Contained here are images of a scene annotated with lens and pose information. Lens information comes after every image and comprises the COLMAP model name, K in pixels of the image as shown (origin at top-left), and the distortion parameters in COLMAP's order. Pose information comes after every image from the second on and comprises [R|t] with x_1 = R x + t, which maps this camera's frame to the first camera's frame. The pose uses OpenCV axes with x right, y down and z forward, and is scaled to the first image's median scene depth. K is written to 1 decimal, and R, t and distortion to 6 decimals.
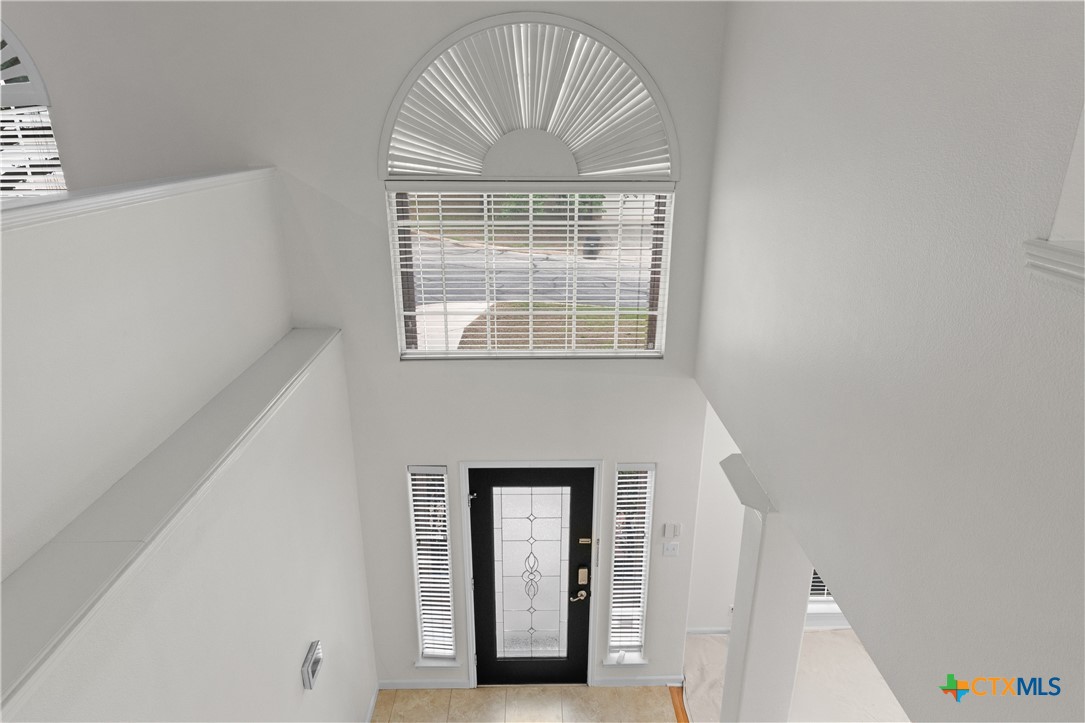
lens RADIAL K [[665.2, 0, 541.4], [0, 665.2, 361.2], [0, 0, 1]] dist [-0.006305, 0.003471]
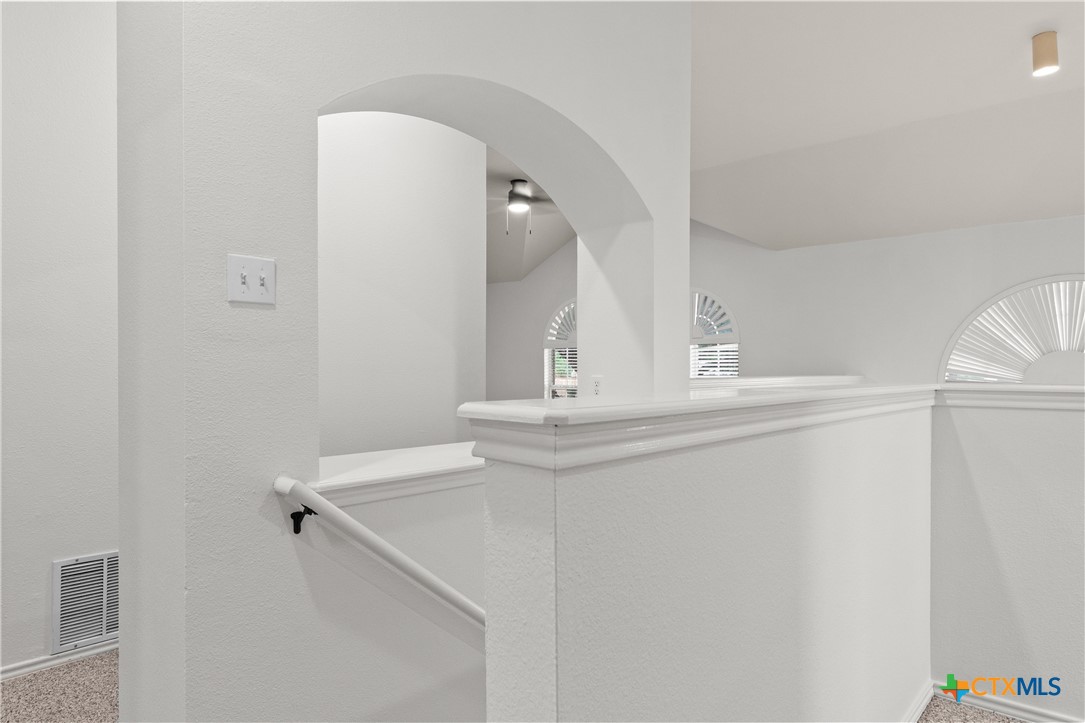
lens RADIAL K [[665.2, 0, 543.0], [0, 665.2, 367.7], [0, 0, 1]] dist [-0.006305, 0.003471]
pose [[0.774066, 0.003344, -0.633096, 0.011618], [-0.183394, 0.958297, -0.219168, 0.182669], [0.605961, 0.285756, 0.742398, -0.667372]]
